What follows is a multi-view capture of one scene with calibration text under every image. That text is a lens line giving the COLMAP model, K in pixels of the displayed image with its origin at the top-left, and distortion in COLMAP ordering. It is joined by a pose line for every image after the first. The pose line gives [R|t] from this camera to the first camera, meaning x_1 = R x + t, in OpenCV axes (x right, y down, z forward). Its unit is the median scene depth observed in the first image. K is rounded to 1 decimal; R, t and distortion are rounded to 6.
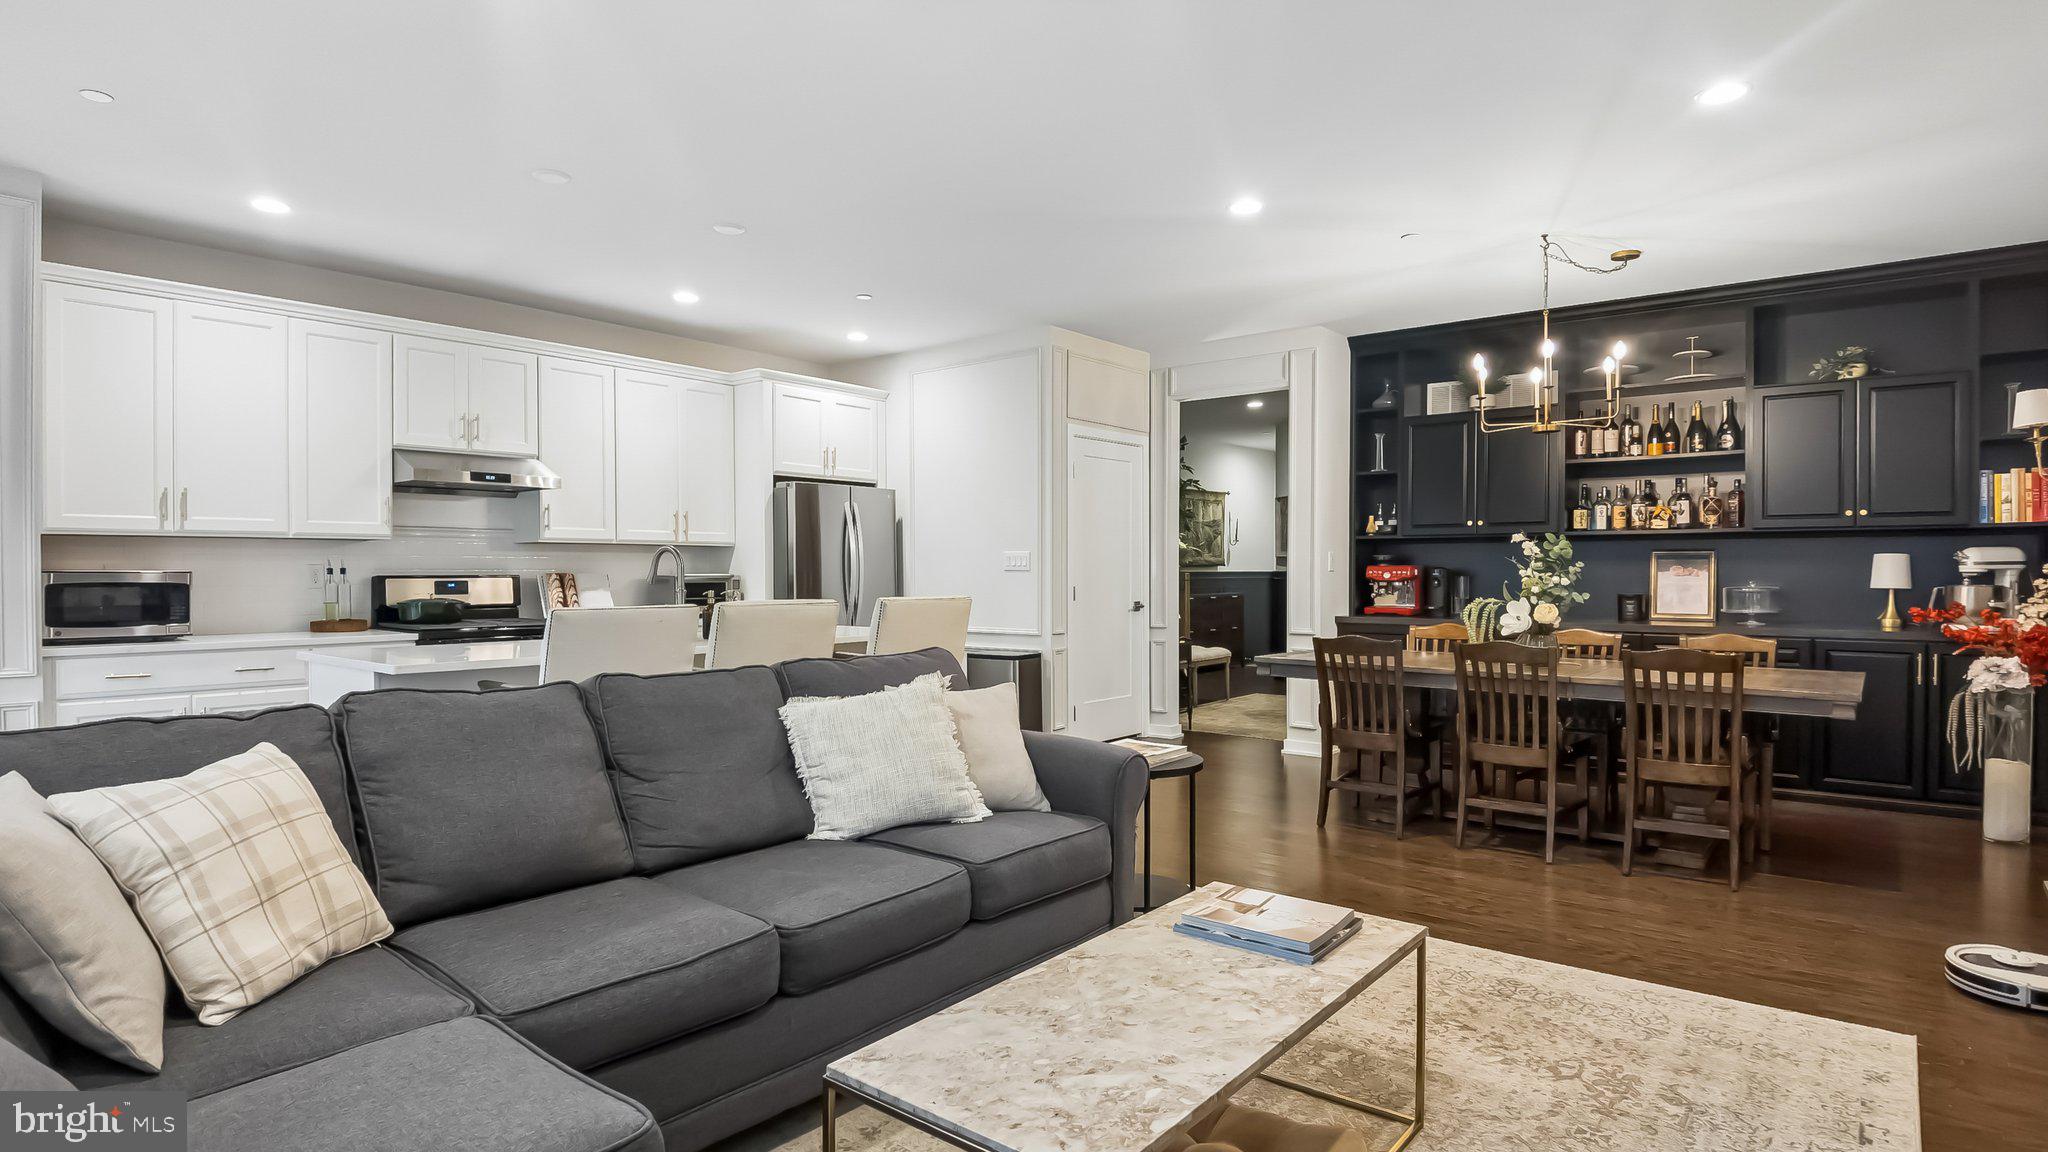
lens RADIAL K [[1084.5, 0, 1064.6], [0, 1084.5, 581.1], [0, 0, 1]] dist [-0.059549, -0.000384]
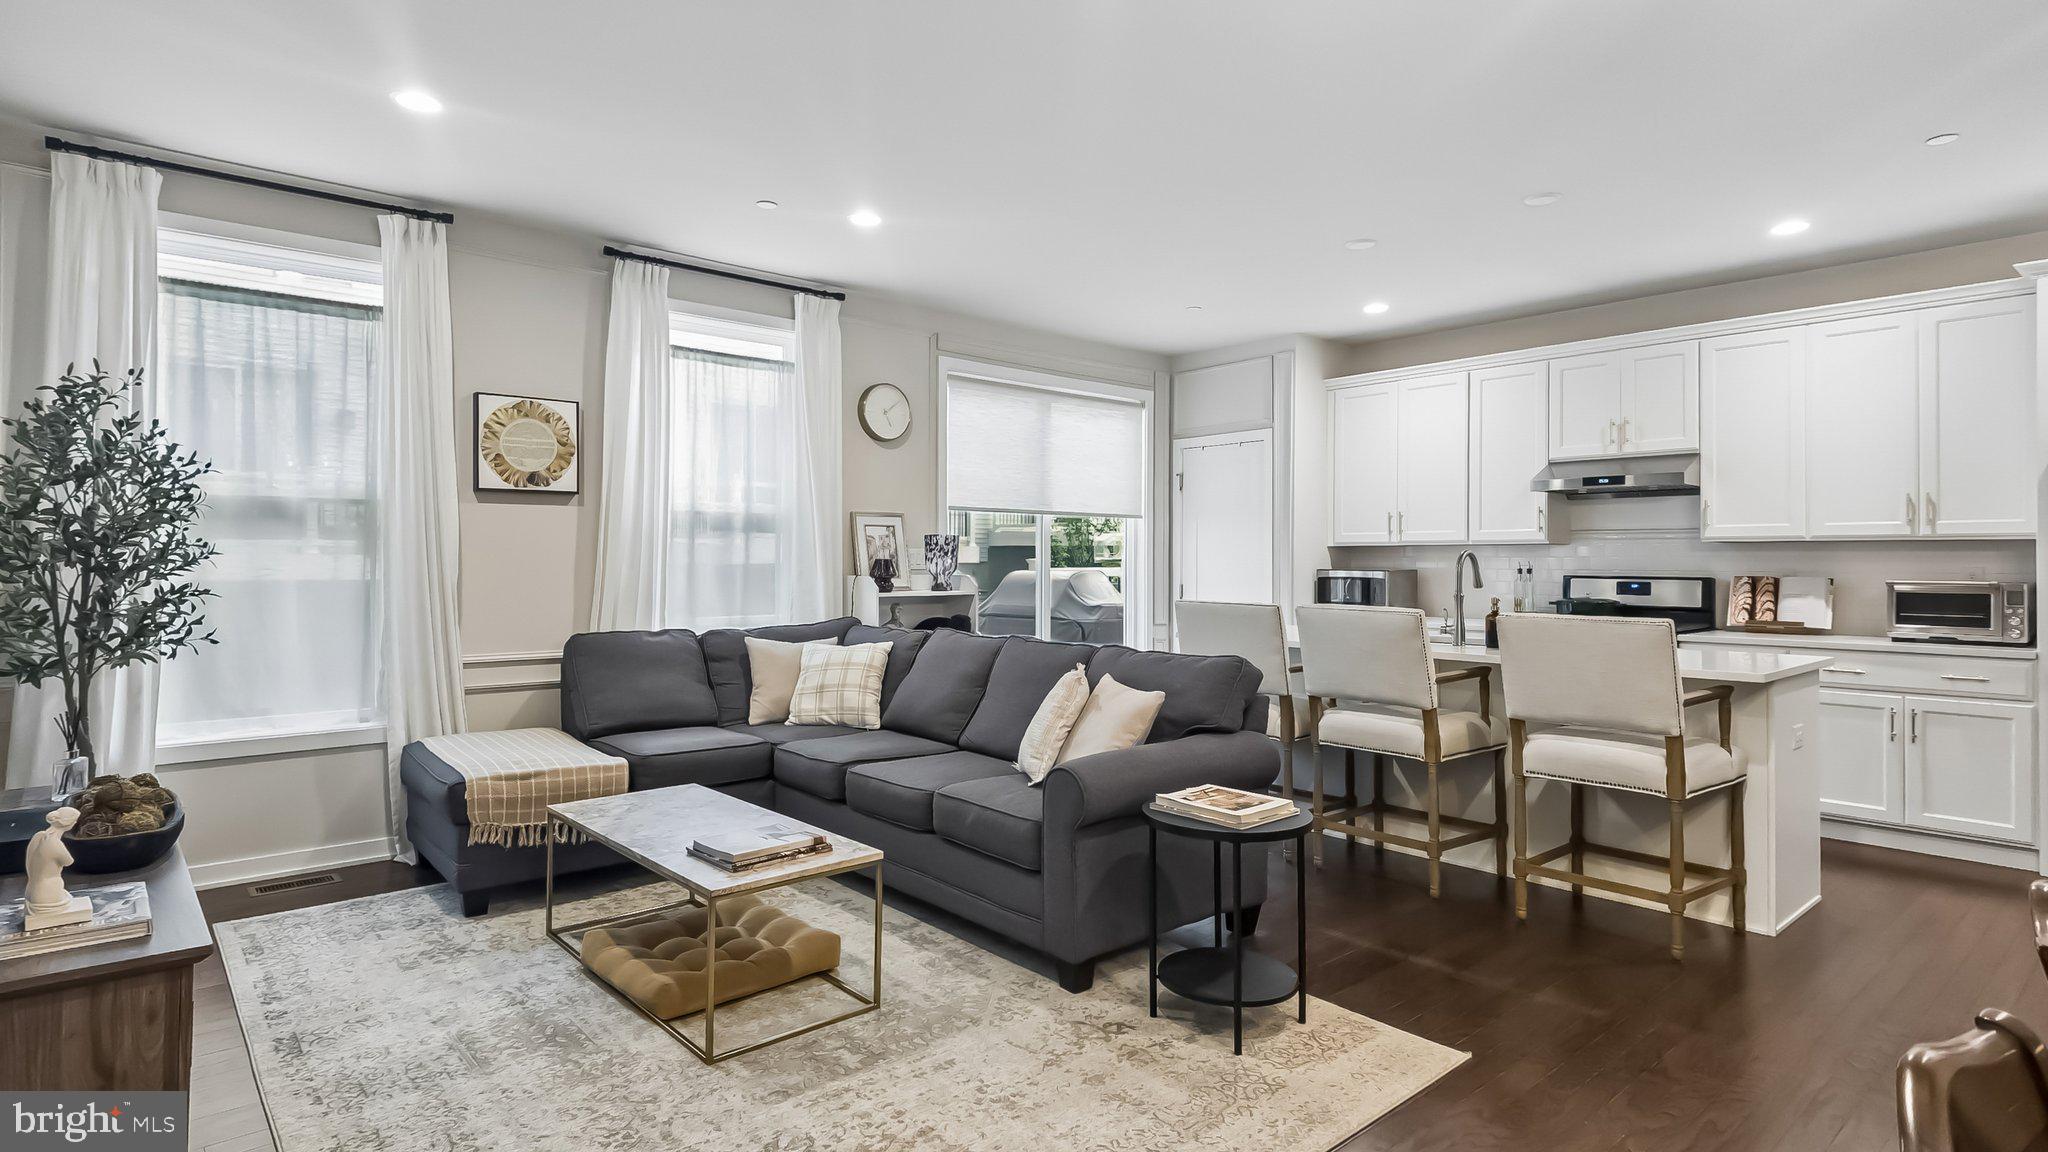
lens RADIAL K [[1028.4, 0, 939.7], [0, 1028.4, 572.8], [0, 0, 1]] dist [-0.038006, 0.000530]
pose [[-0.274625, 0.012152, -0.961475, 0.566453], [-0.009145, 0.999842, 0.015249, -0.018393], [0.961508, 0.012980, -0.274470, 0.652993]]
